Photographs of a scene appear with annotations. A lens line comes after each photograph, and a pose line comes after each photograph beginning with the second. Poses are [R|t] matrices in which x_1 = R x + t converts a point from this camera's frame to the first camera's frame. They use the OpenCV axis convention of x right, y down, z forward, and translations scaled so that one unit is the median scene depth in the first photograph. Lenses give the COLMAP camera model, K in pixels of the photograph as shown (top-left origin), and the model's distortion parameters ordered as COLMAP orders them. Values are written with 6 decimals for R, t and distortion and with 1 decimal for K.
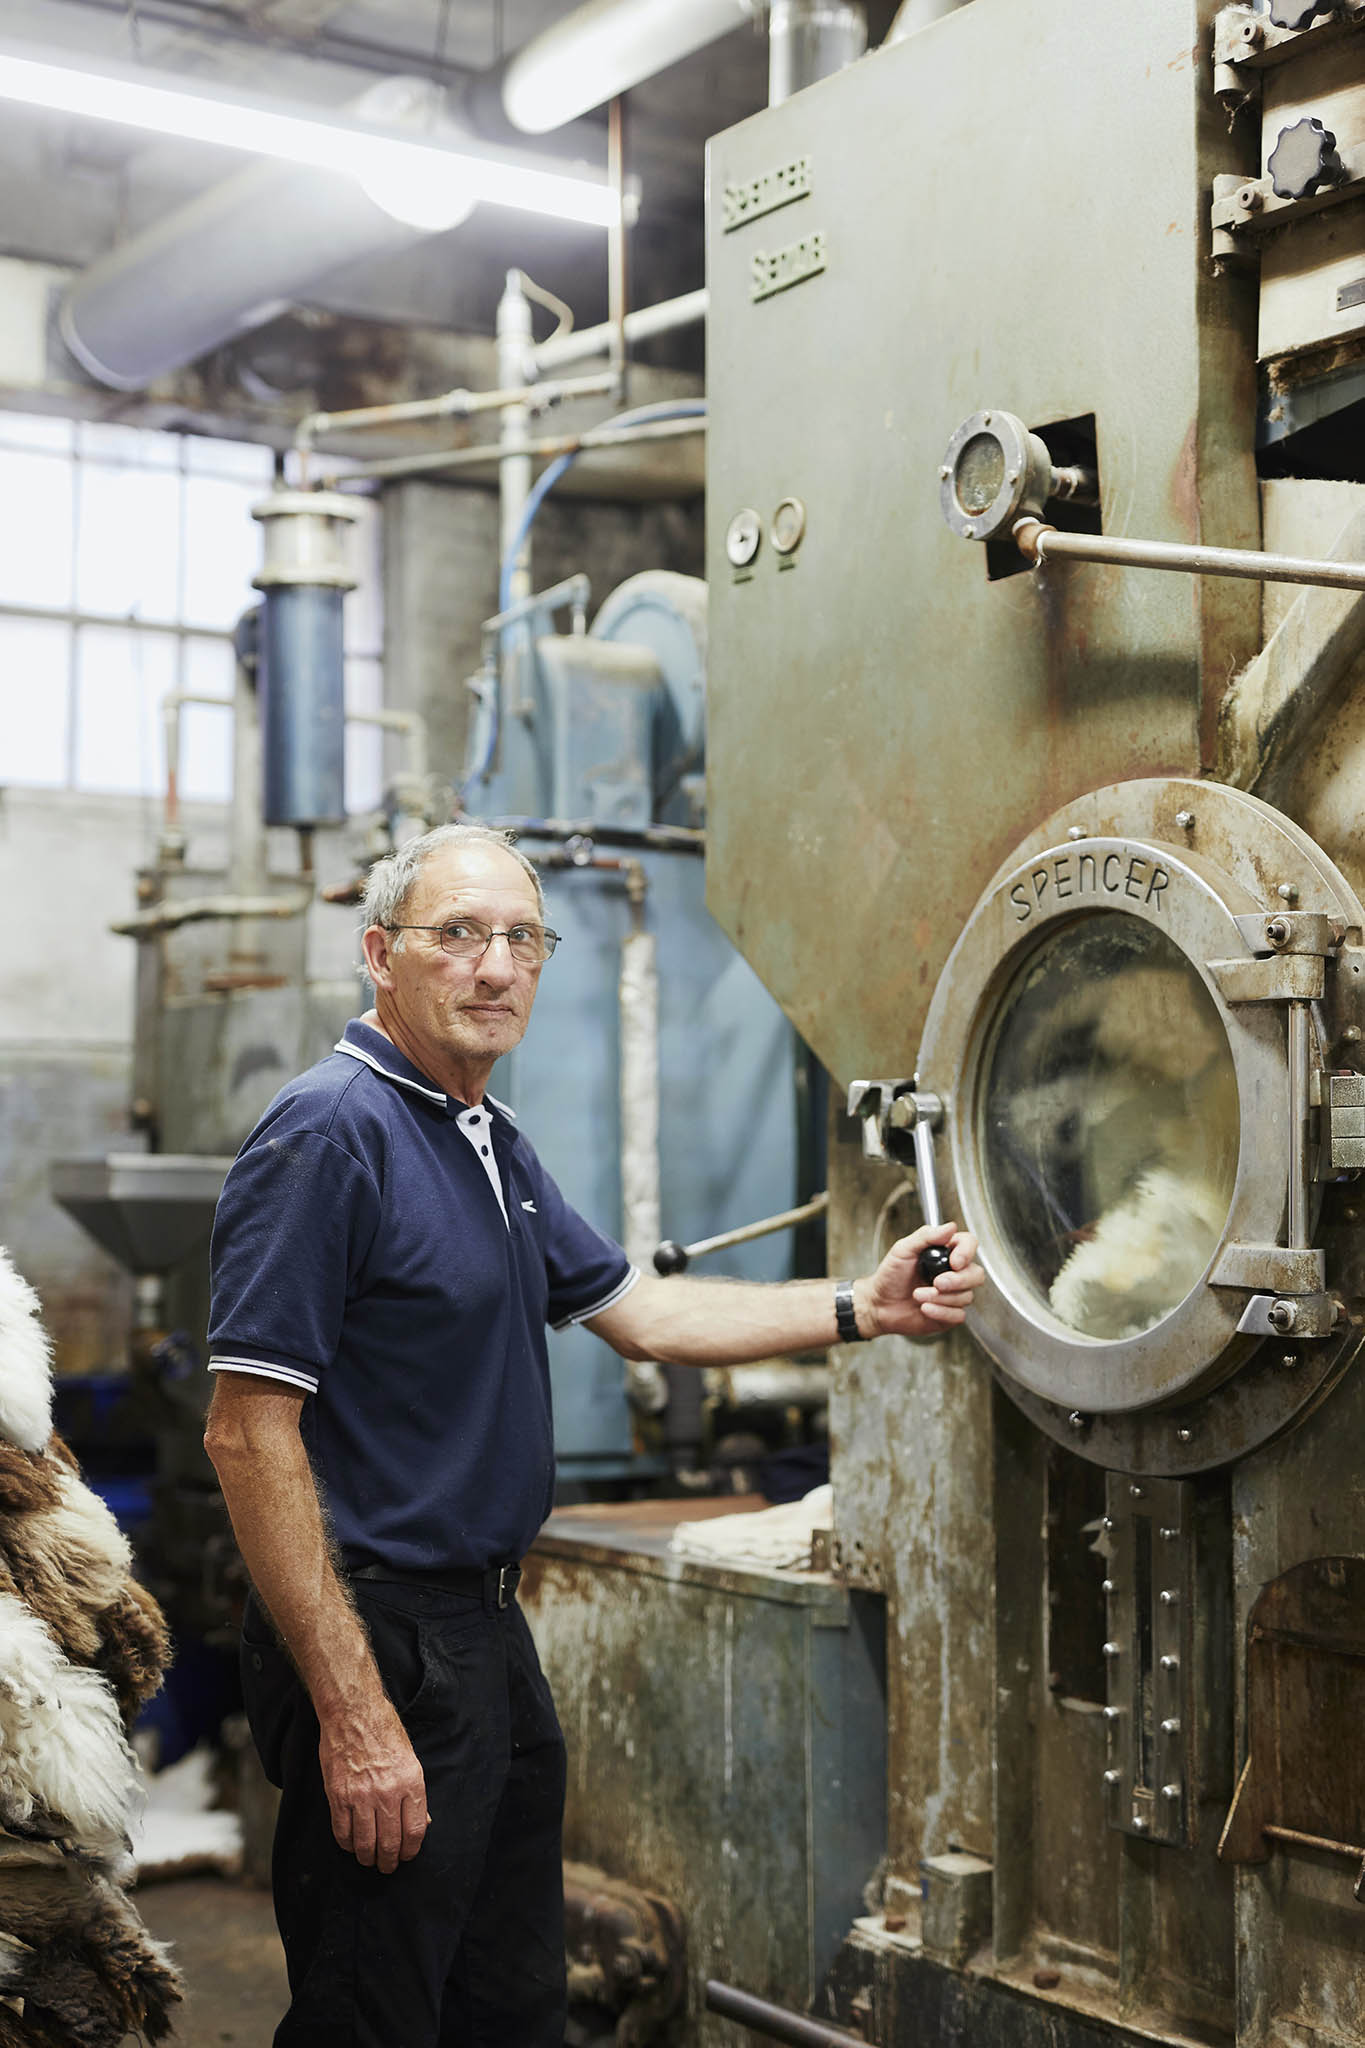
lens RADIAL K [[2879.2, 0, 682.5], [0, 2879.2, 1024.0], [0, 0, 1]] dist [-0.003368, 0.065169]
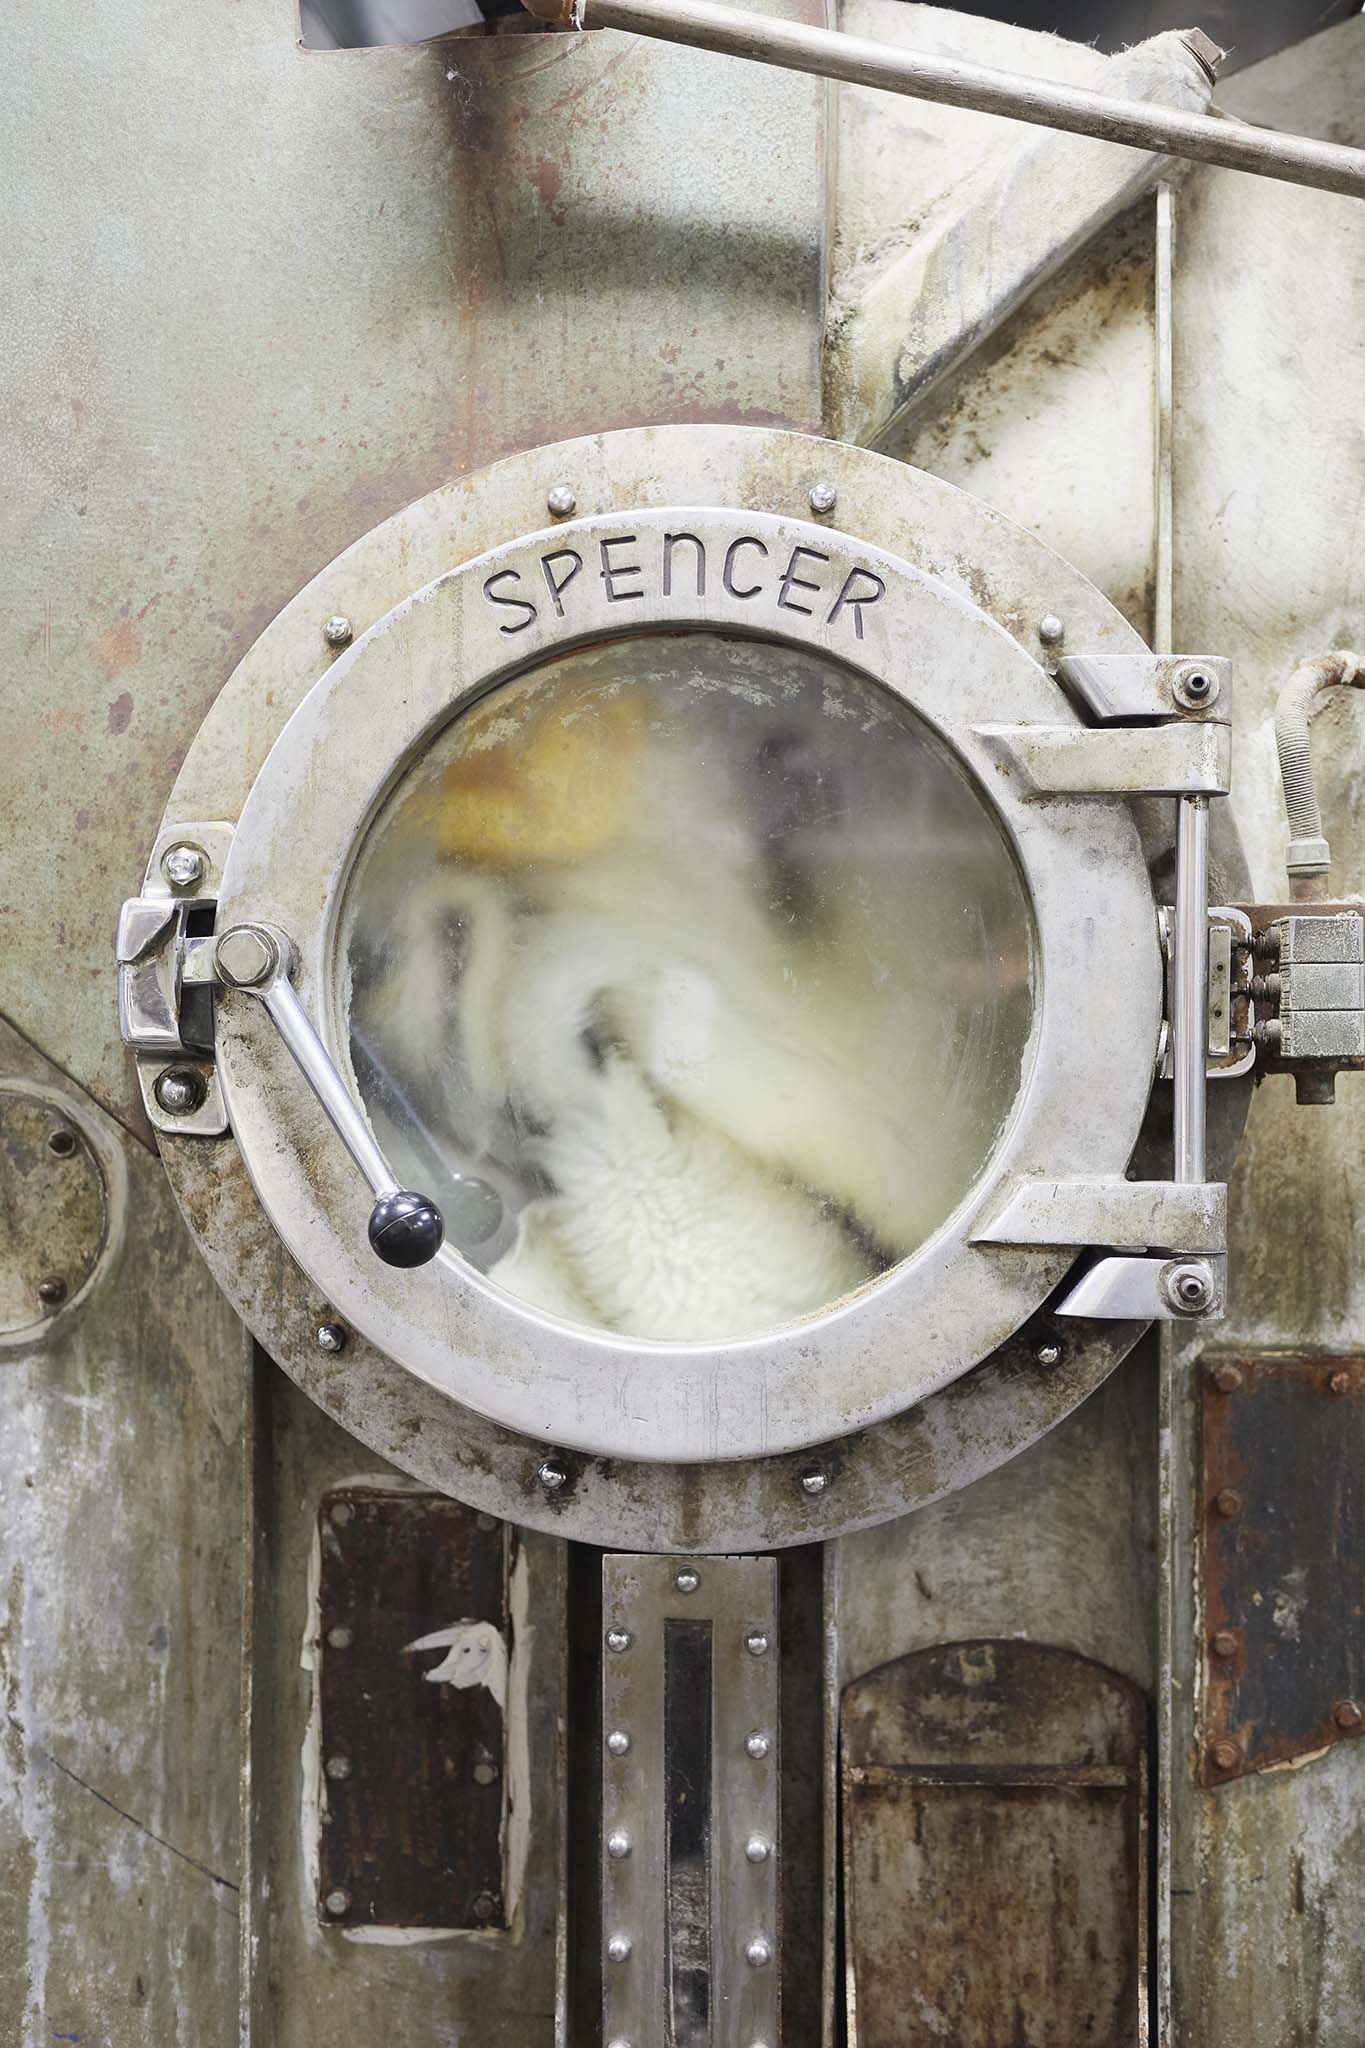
lens RADIAL K [[2879.2, 0, 682.5], [0, 2879.2, 1024.0], [0, 0, 1]] dist [-0.003368, 0.065169]
pose [[0.627783, 0.010282, 0.778321, -0.321740], [-0.039678, 0.999036, 0.018807, 0.031620], [-0.777377, -0.042689, 0.627585, 0.617138]]
